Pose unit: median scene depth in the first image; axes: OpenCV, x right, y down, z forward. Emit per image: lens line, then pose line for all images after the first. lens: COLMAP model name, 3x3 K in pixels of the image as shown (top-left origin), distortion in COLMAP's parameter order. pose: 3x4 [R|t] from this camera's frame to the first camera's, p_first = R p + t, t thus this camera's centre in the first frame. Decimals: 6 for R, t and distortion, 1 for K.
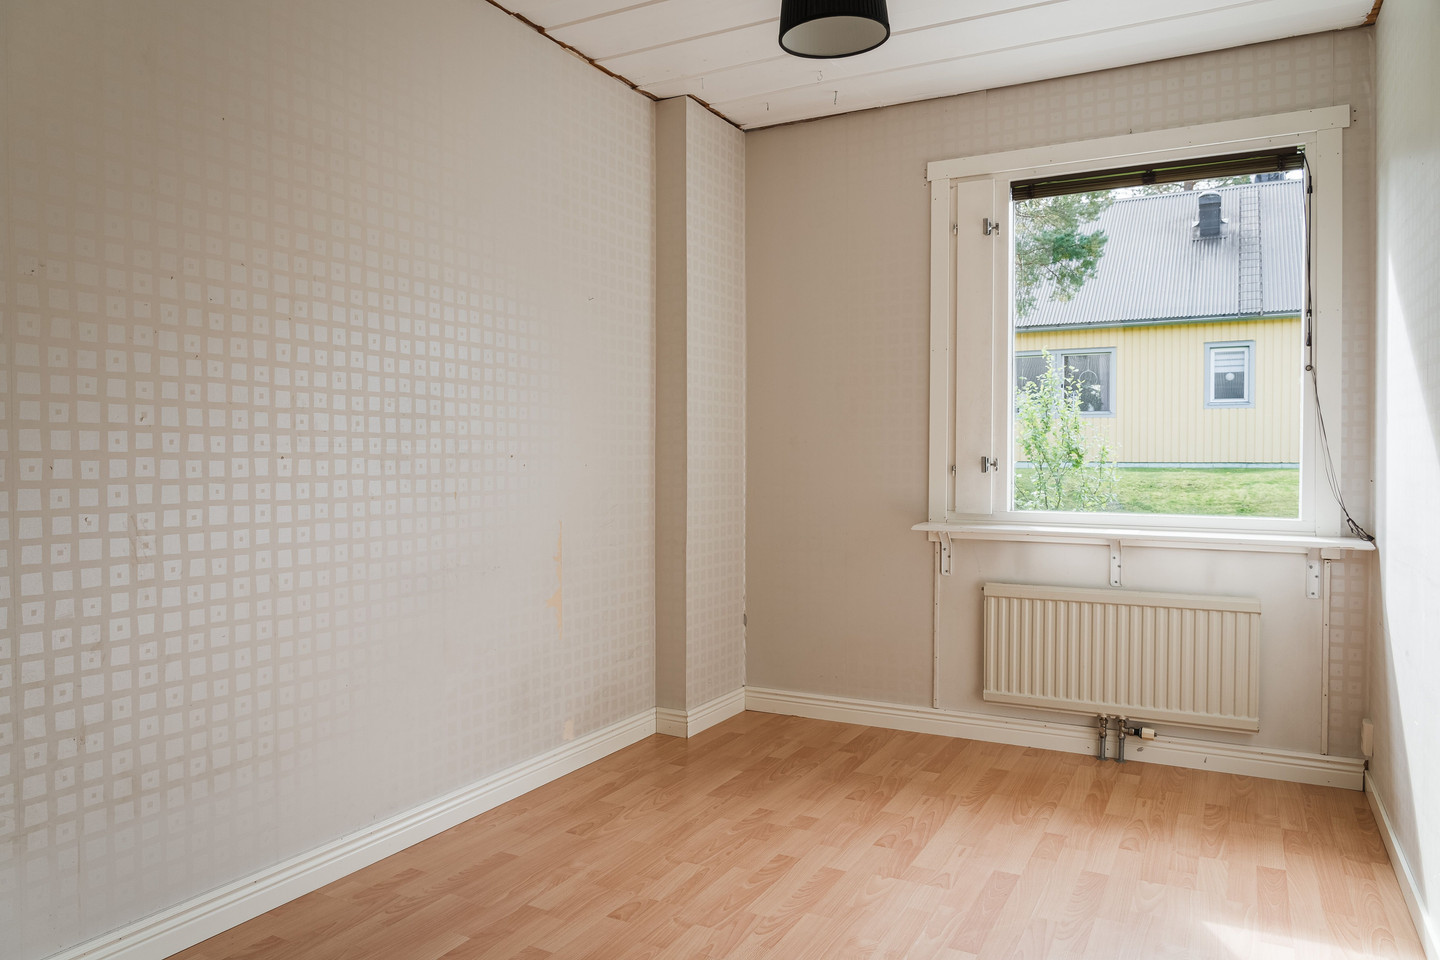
lens RADIAL K [[993.8, 0, 719.0], [0, 993.8, 450.9], [0, 0, 1]] dist [0.001583, 0.000087]
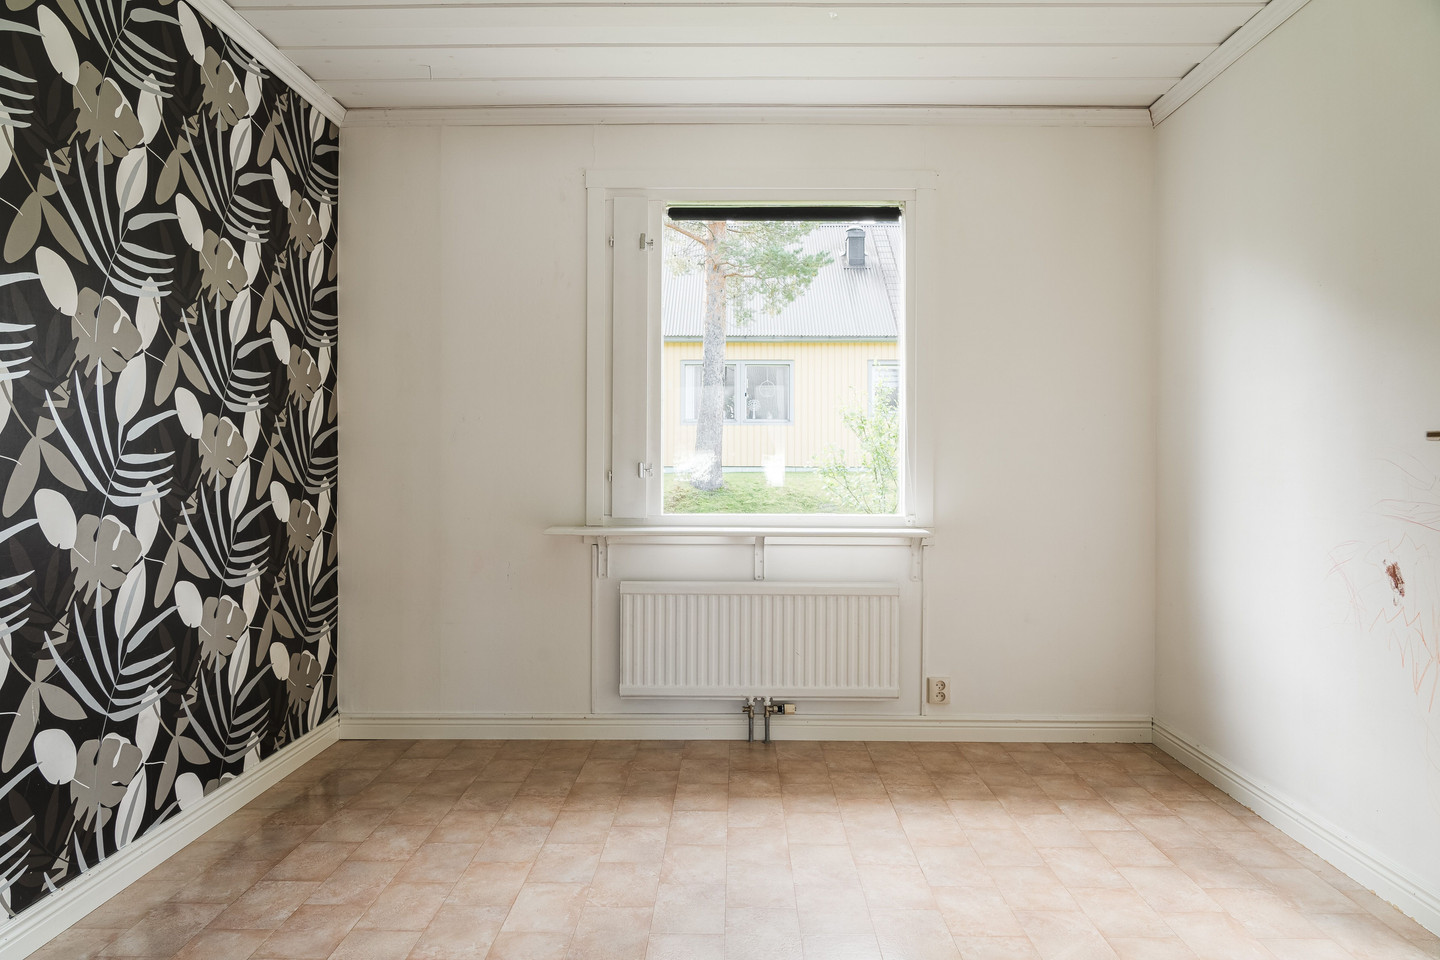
lens RADIAL K [[963.7, 0, 720.3], [0, 963.7, 463.9], [0, 0, 1]] dist [-0.002902, -0.000705]
pose [[0.894619, -0.001944, 0.446825, -0.118122], [-0.002685, 0.999949, 0.009728, -0.000449], [-0.446821, -0.009902, 0.894569, 0.073927]]
